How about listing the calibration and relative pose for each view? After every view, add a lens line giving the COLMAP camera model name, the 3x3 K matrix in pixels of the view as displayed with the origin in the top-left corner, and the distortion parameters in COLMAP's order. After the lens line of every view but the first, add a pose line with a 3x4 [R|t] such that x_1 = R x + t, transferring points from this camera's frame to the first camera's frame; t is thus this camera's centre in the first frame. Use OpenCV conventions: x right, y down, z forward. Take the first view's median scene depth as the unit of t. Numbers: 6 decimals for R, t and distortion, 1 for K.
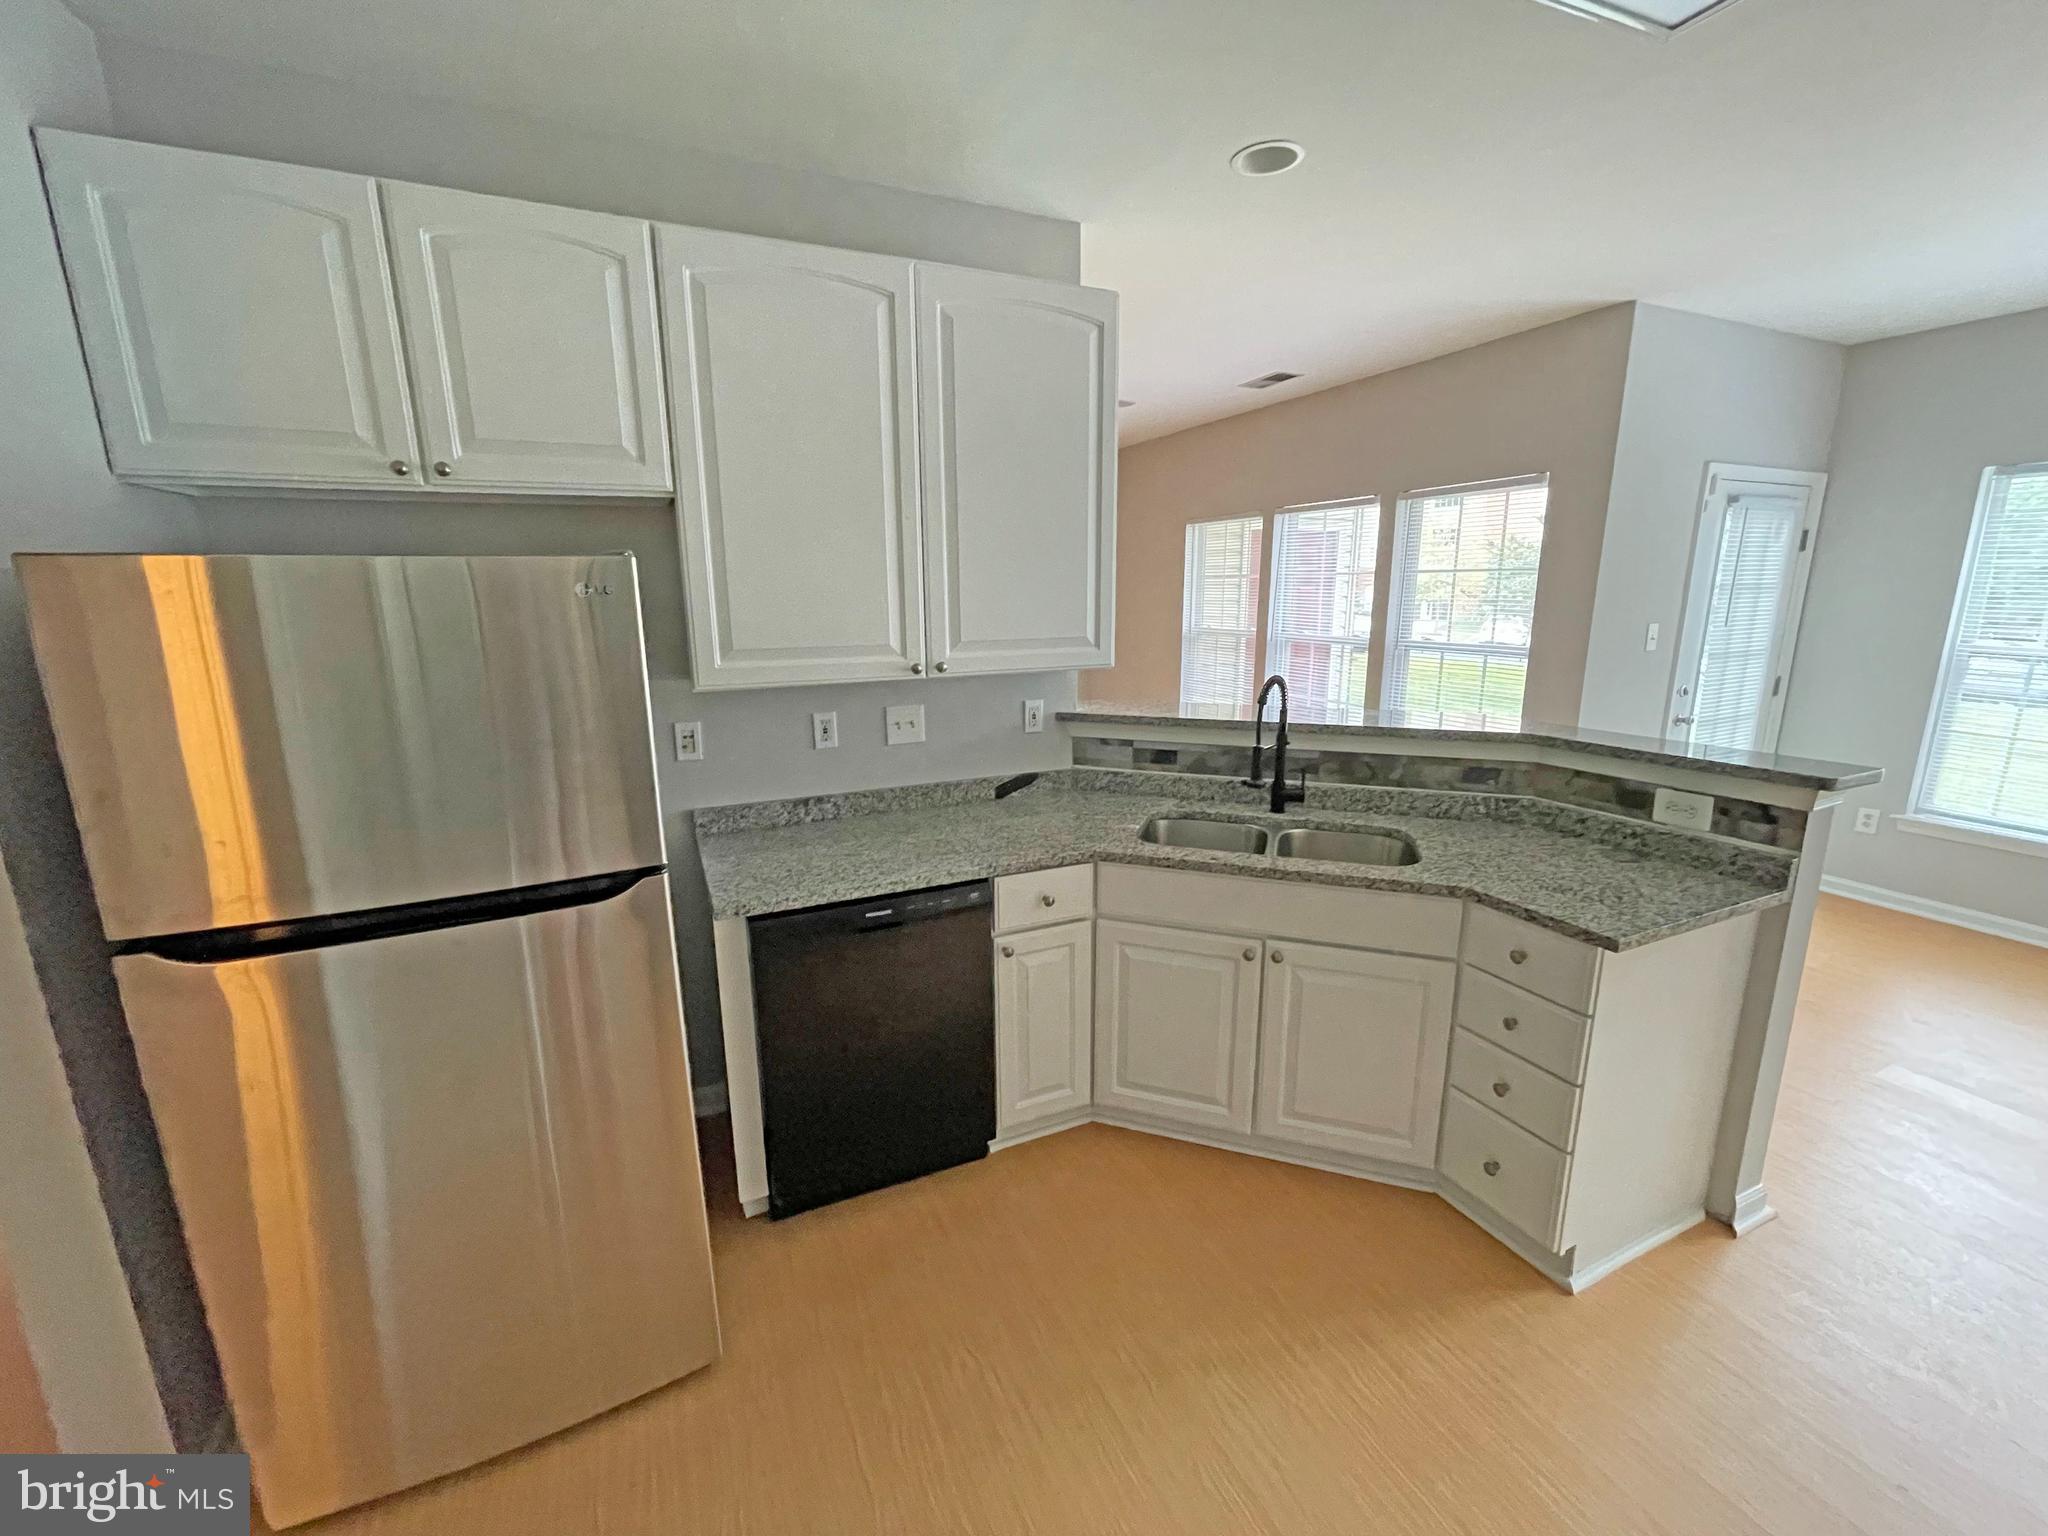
lens RADIAL K [[812.6, 0, 1017.3], [0, 812.6, 760.3], [0, 0, 1]] dist [-0.001643, 0.000258]
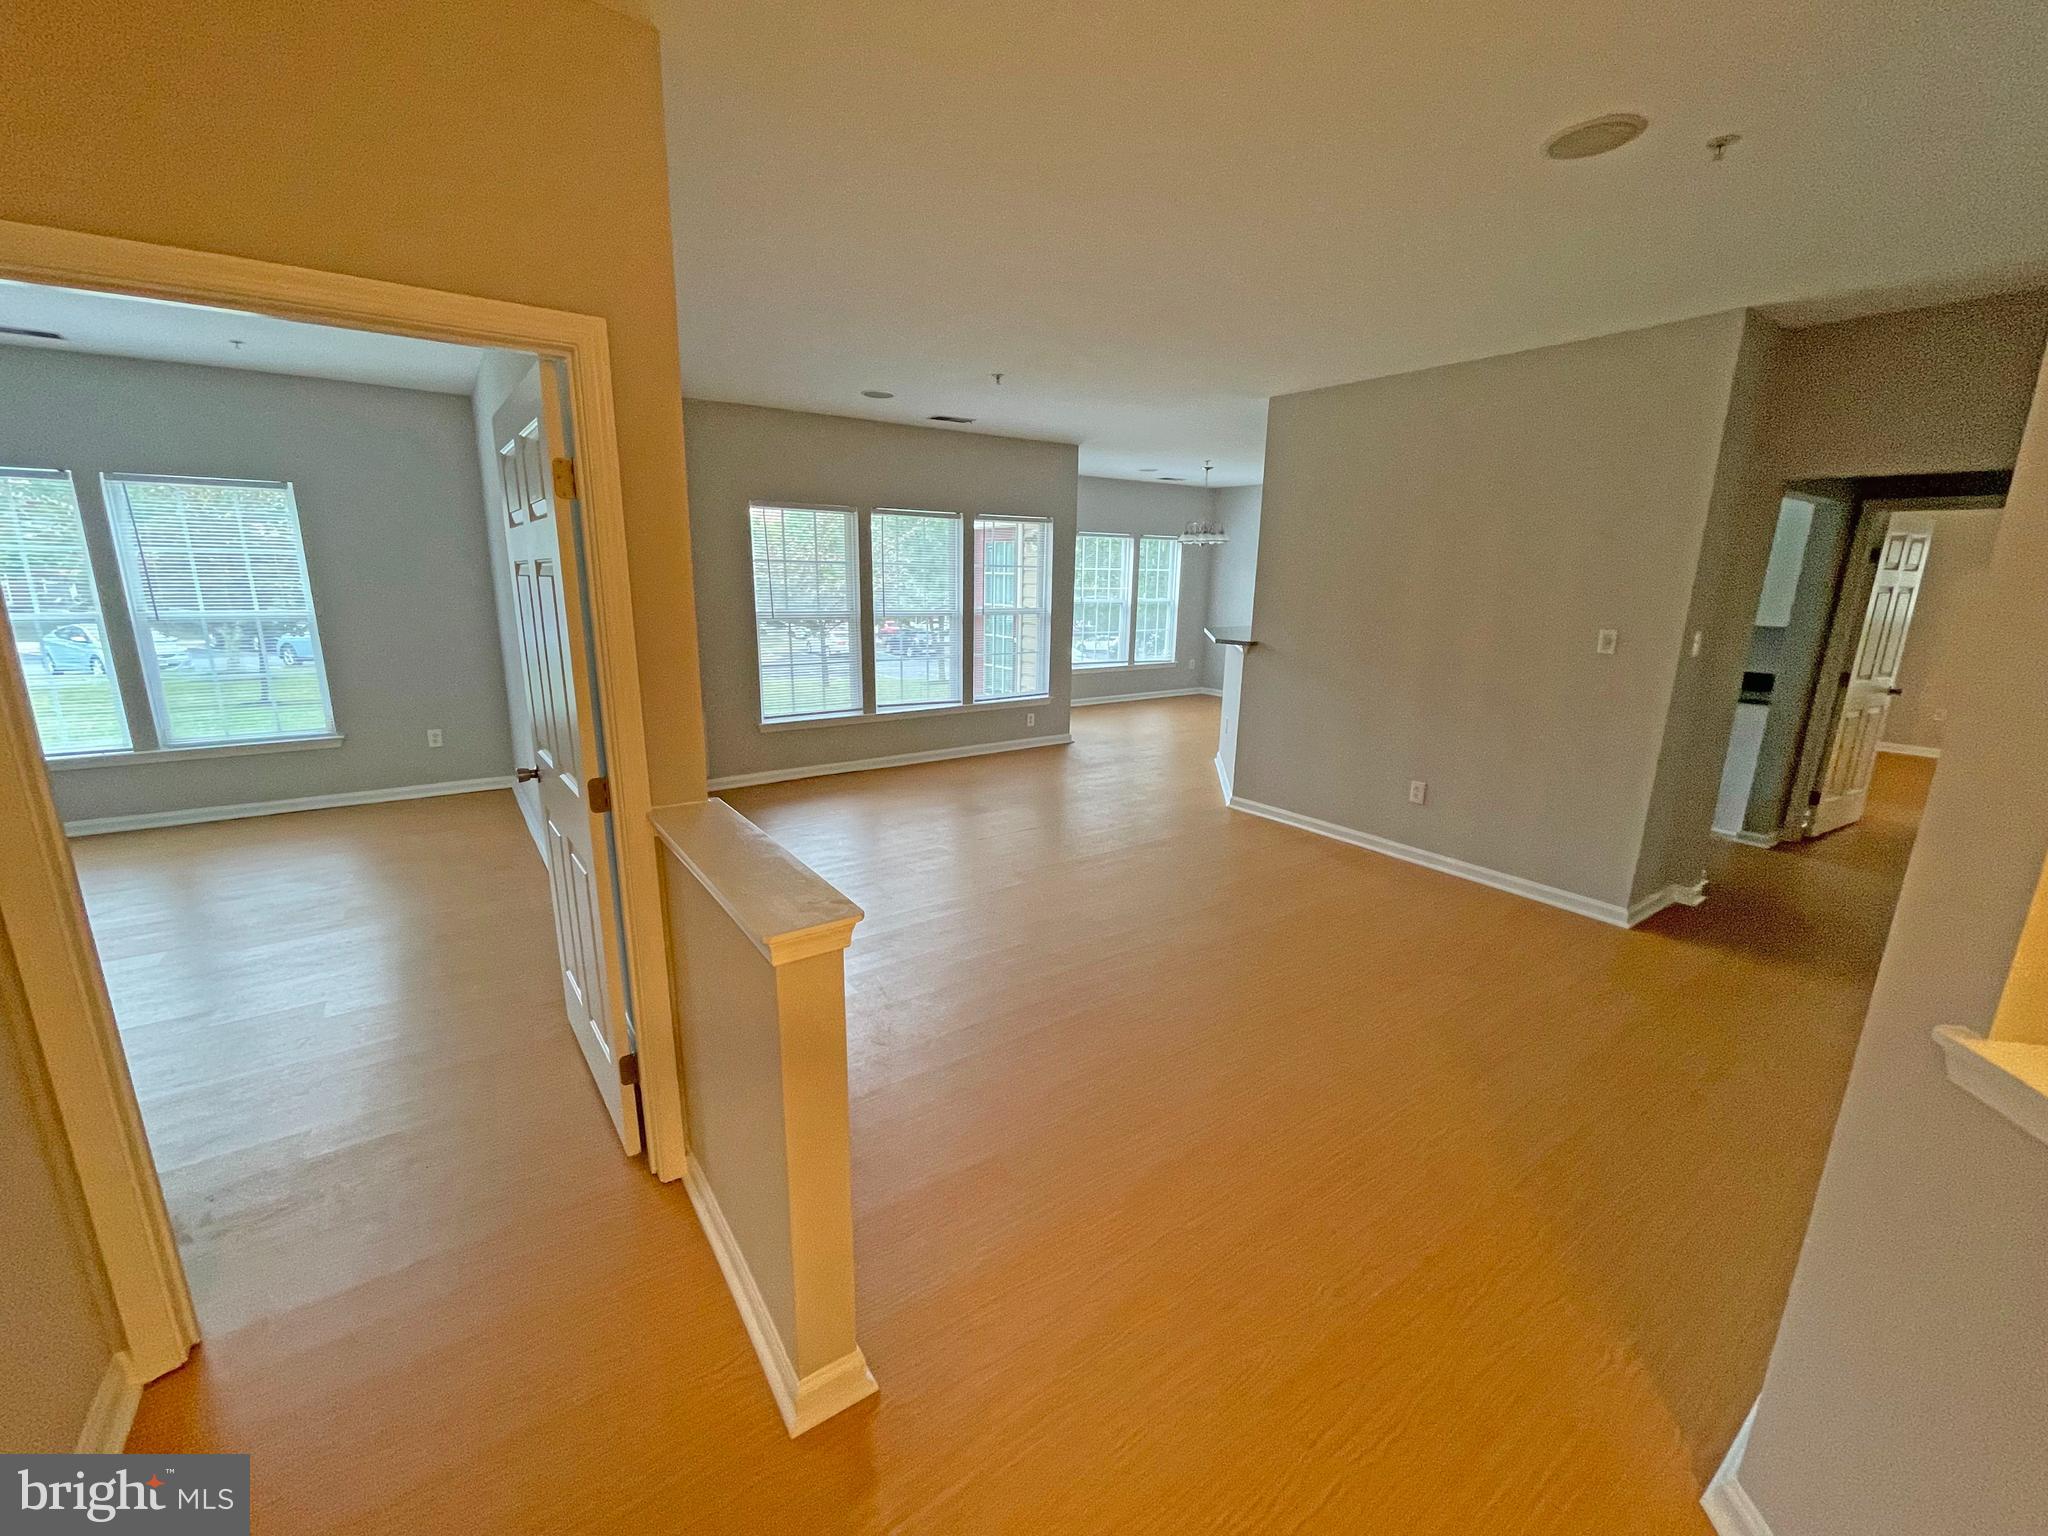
lens RADIAL K [[812.6, 0, 1017.3], [0, 812.6, 760.3], [0, 0, 1]] dist [-0.001643, 0.000258]
pose [[-0.200135, -0.218572, 0.955077, -1.038927], [0.189349, 0.947793, 0.256583, -0.251540], [-0.961298, 0.232194, -0.148300, 1.176653]]
